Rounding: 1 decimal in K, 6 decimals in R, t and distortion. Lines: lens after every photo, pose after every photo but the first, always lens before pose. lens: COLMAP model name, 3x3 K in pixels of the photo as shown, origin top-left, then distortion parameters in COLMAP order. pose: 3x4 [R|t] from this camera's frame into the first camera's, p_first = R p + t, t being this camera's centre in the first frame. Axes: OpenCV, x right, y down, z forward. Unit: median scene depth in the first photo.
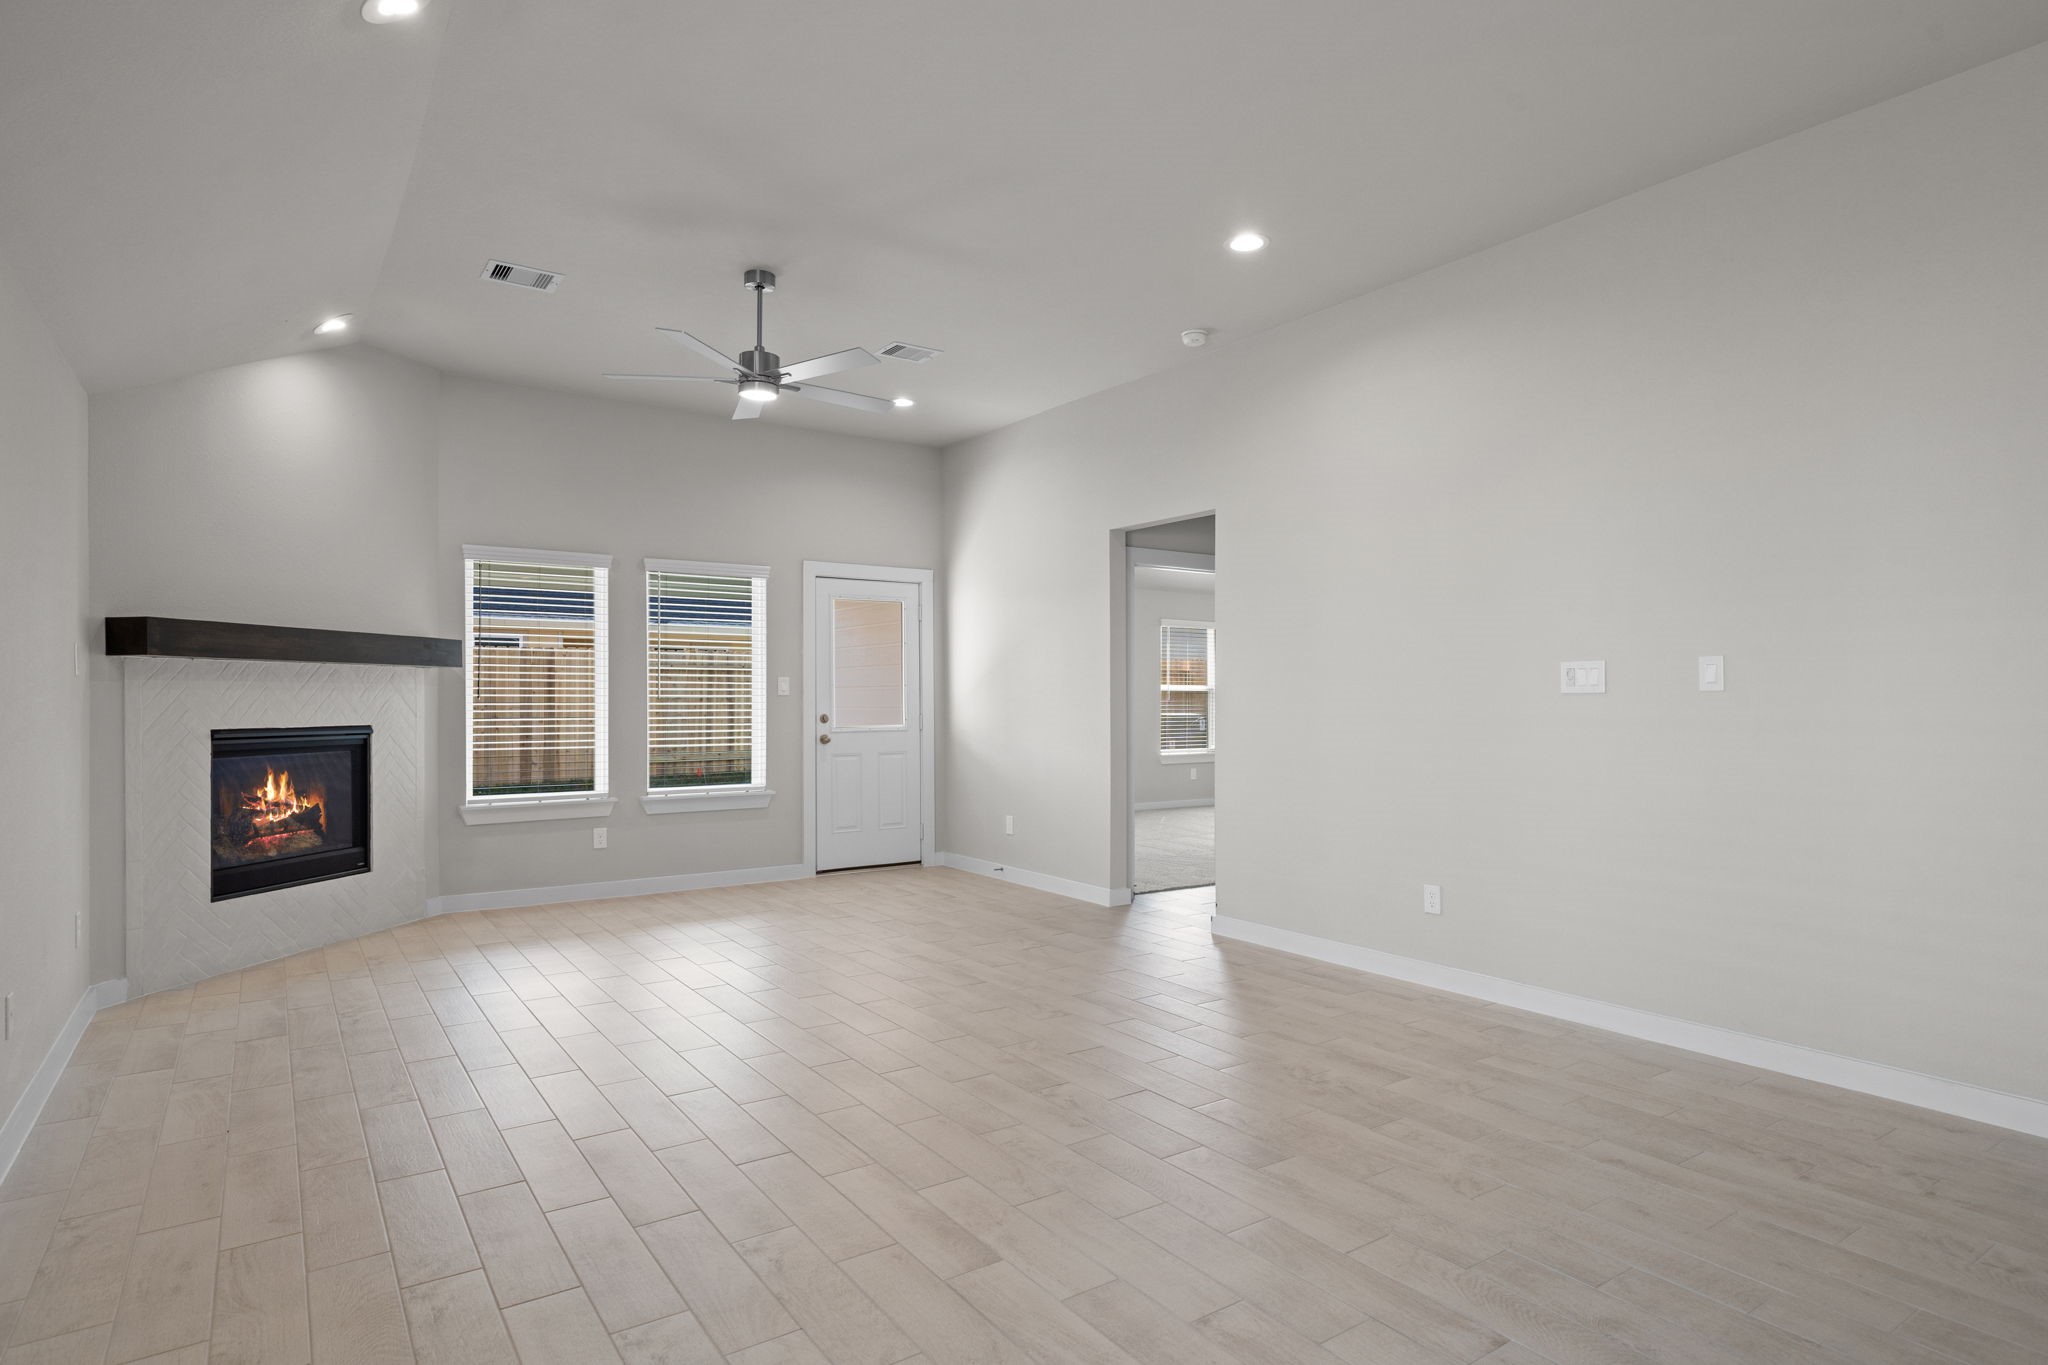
lens RADIAL K [[1107.6, 0, 1034.6], [0, 1107.6, 703.2], [0, 0, 1]] dist [0.003283, -0.000124]
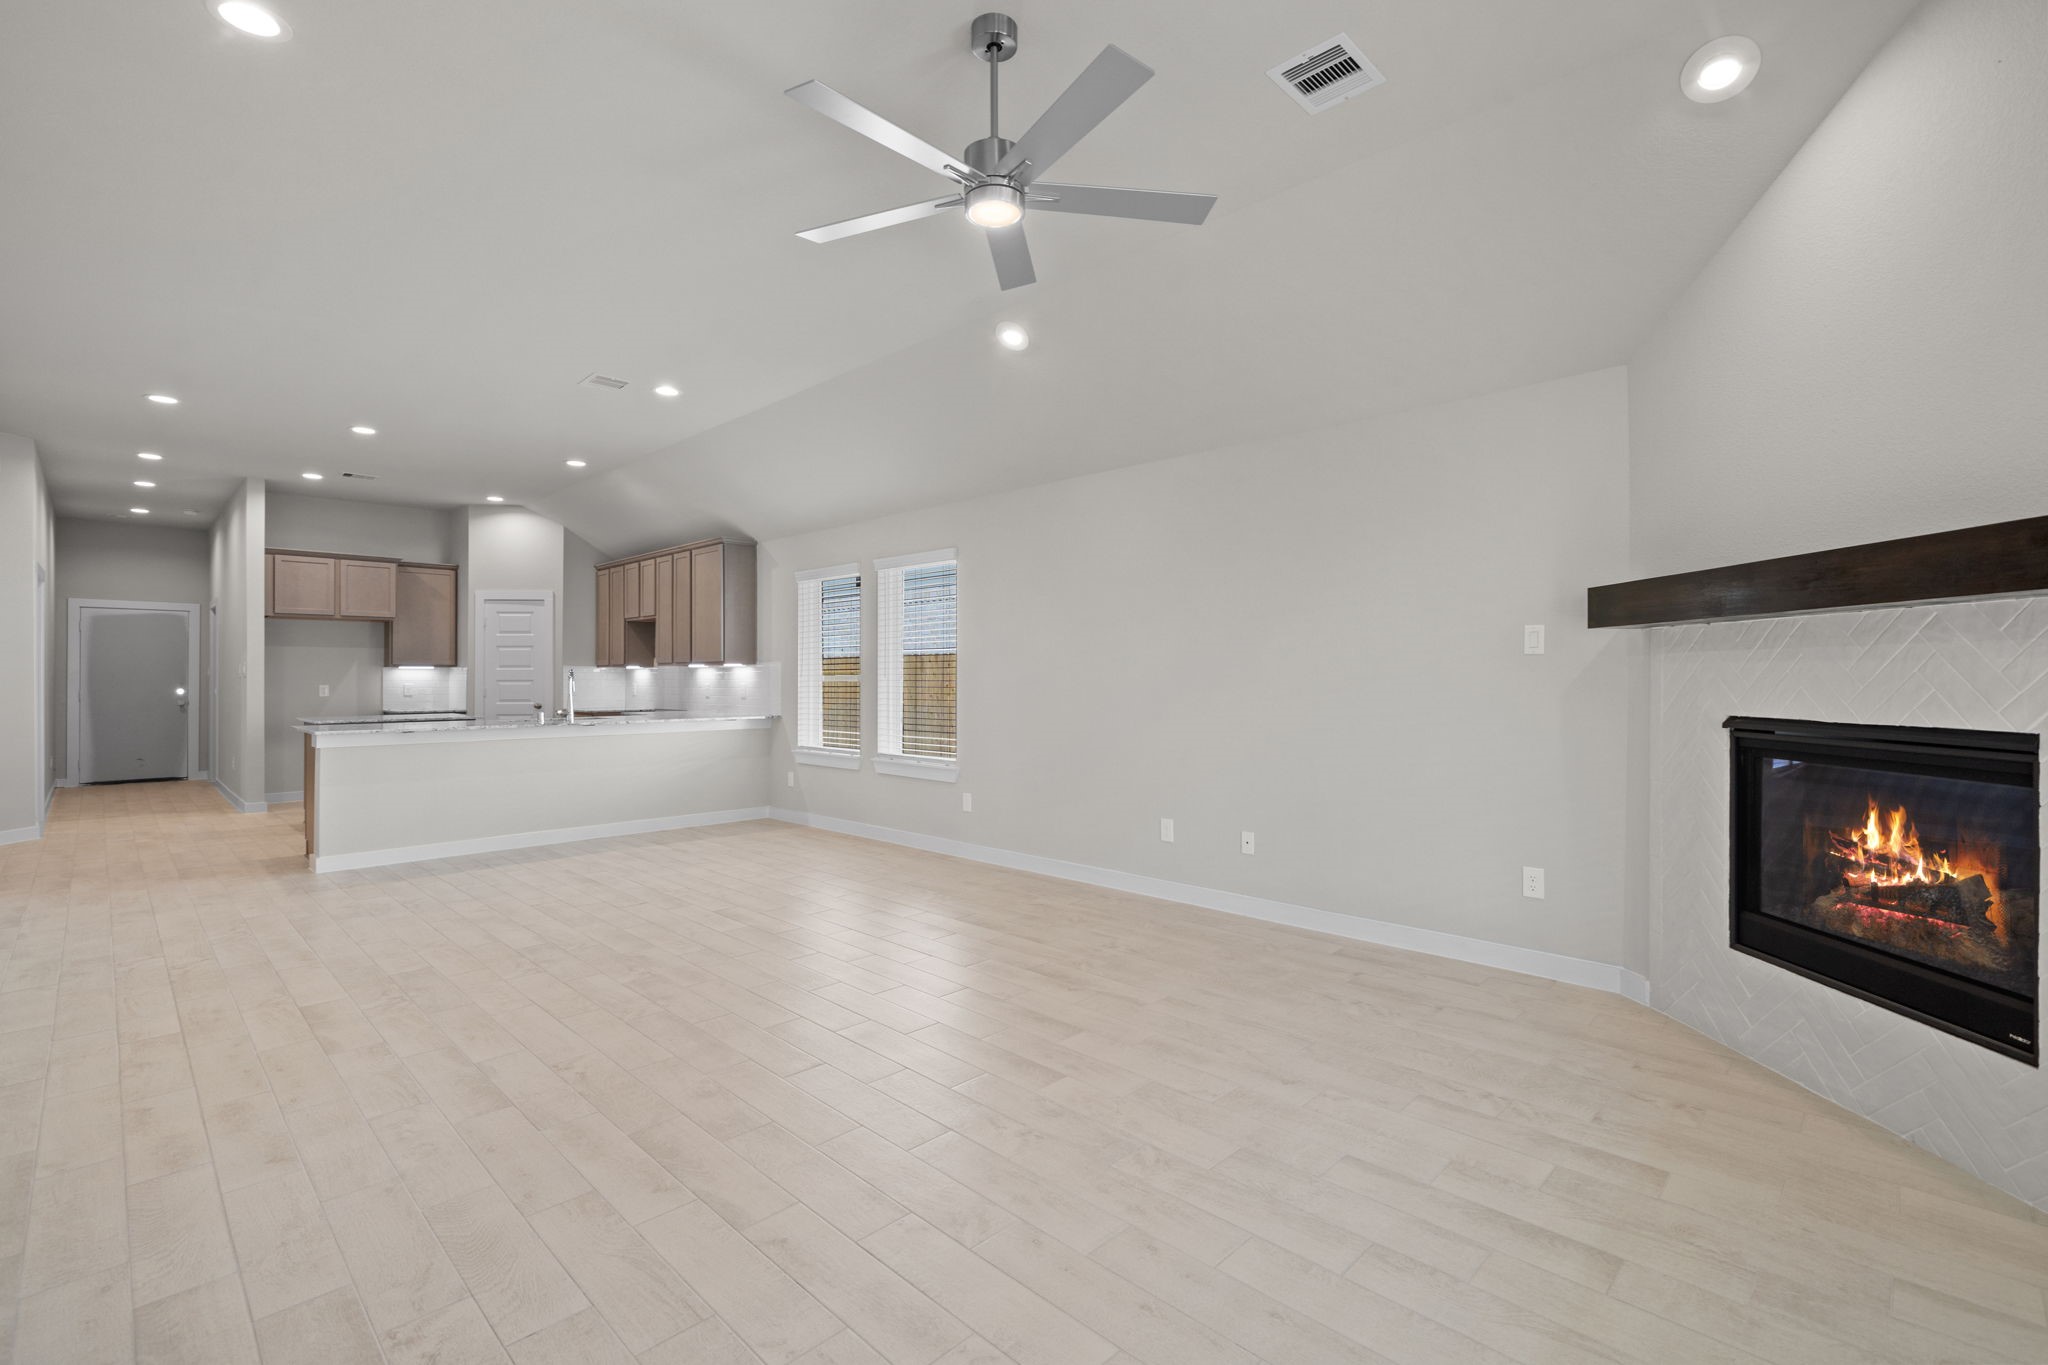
lens RADIAL K [[917.5, 0, 1024.0], [0, 917.5, 682.5], [0, 0, 1]] dist [0.000509, -0.000229]
pose [[-0.983440, 0.003419, -0.181202, -0.150225], [0.001202, 0.999923, 0.012346, -0.006065], [0.181230, 0.011924, -0.983368, 1.382830]]
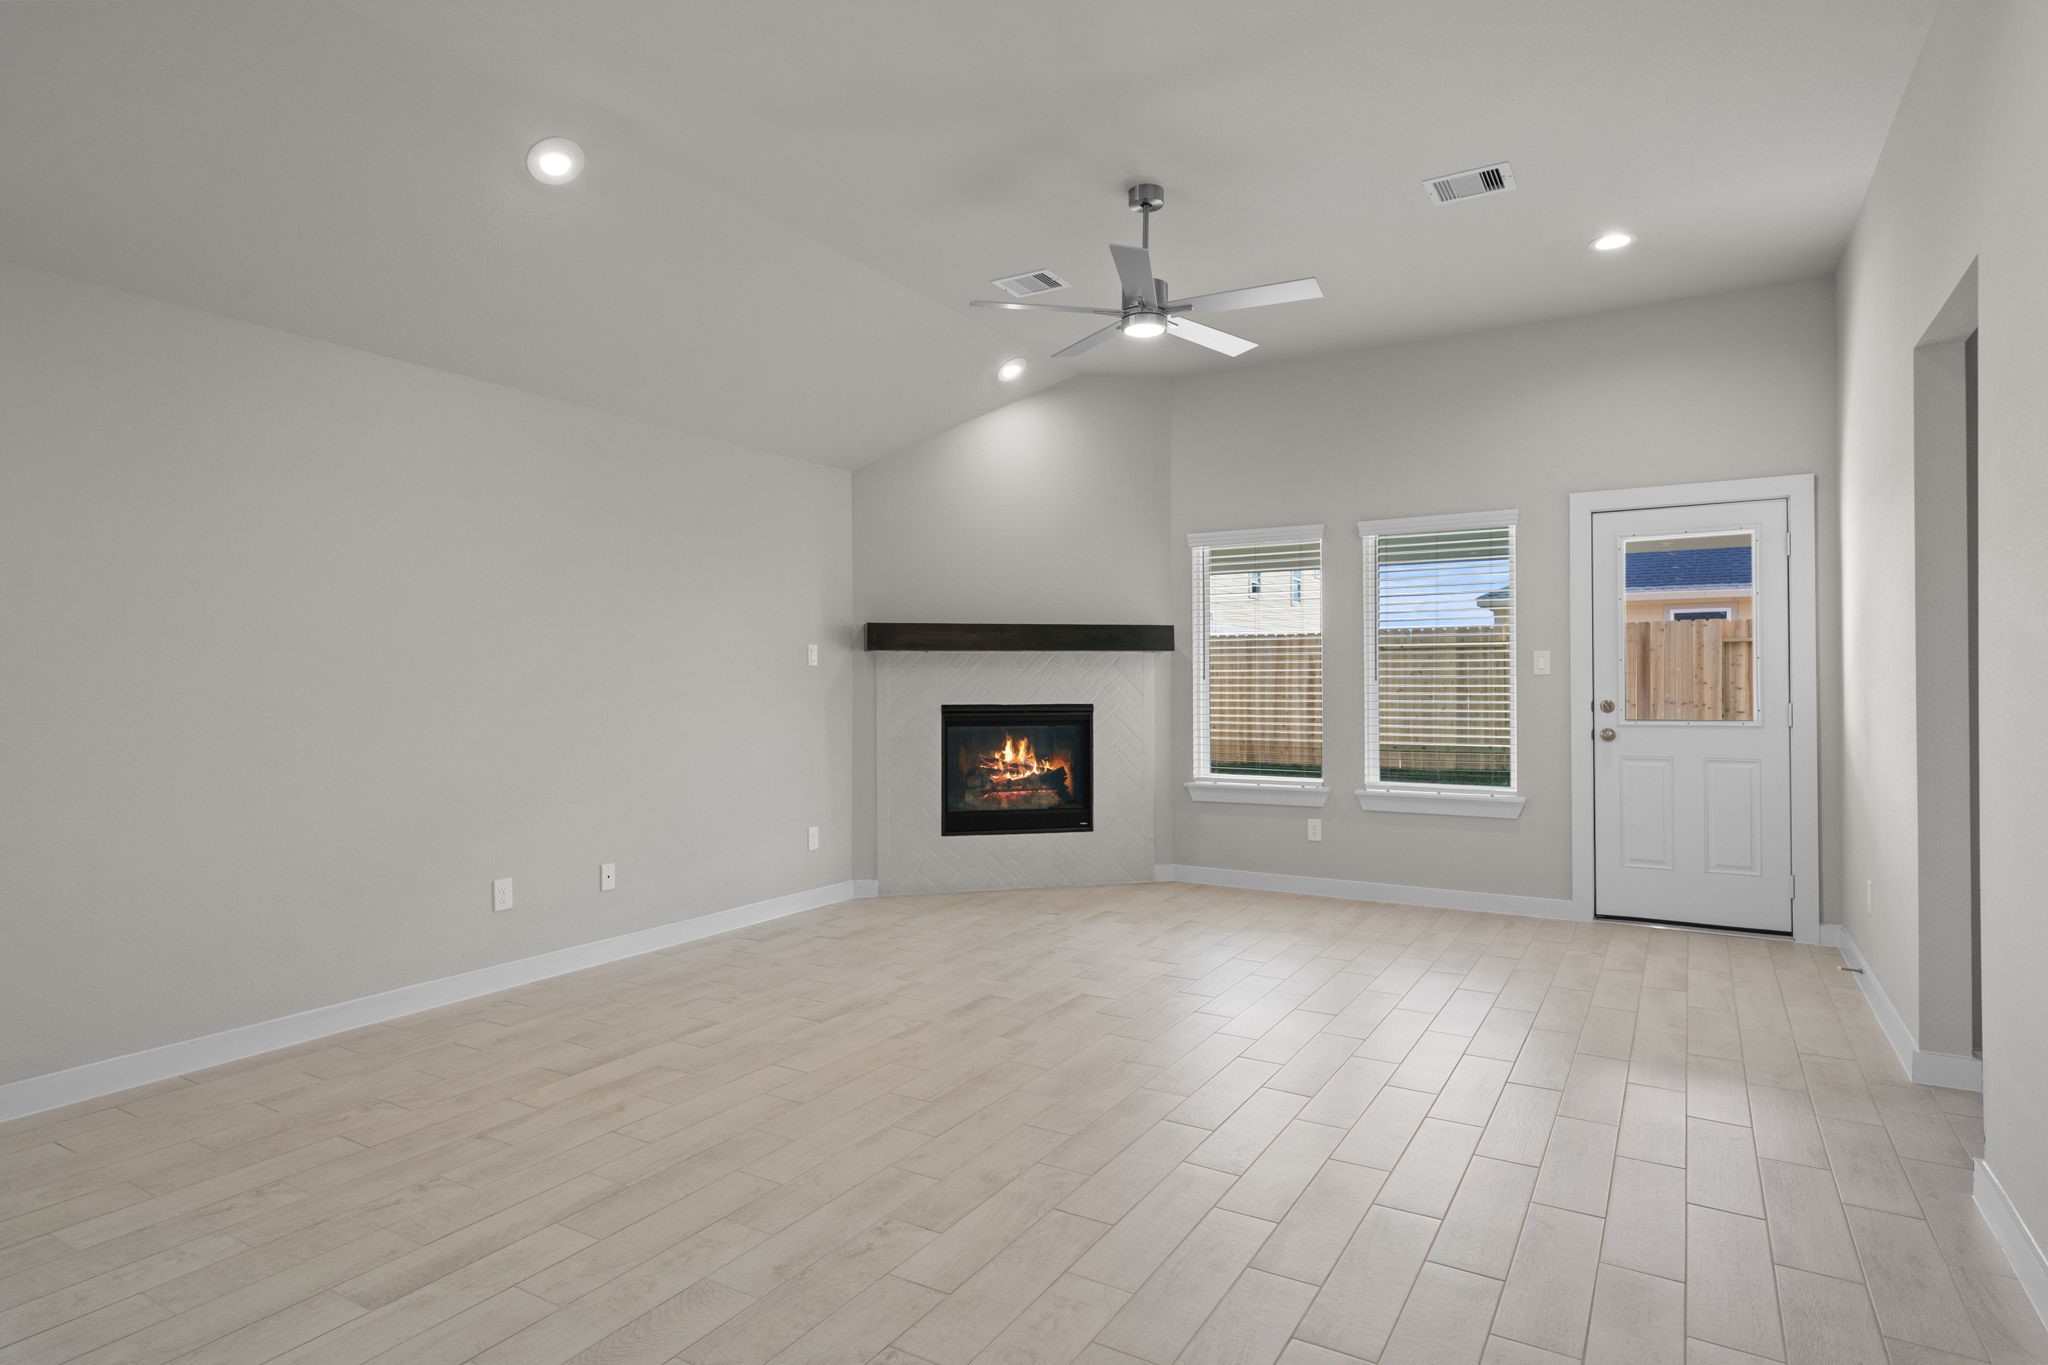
lens RADIAL K [[1105.9, 0, 1024.0], [0, 1105.9, 682.5], [0, 0, 1]] dist [0.007709, 0.000688]
pose [[0.405478, -0.000705, -0.914105, 0.454046], [-0.000369, 0.999999, -0.000935, -0.001335], [0.914105, 0.000716, 0.405477, 0.505845]]
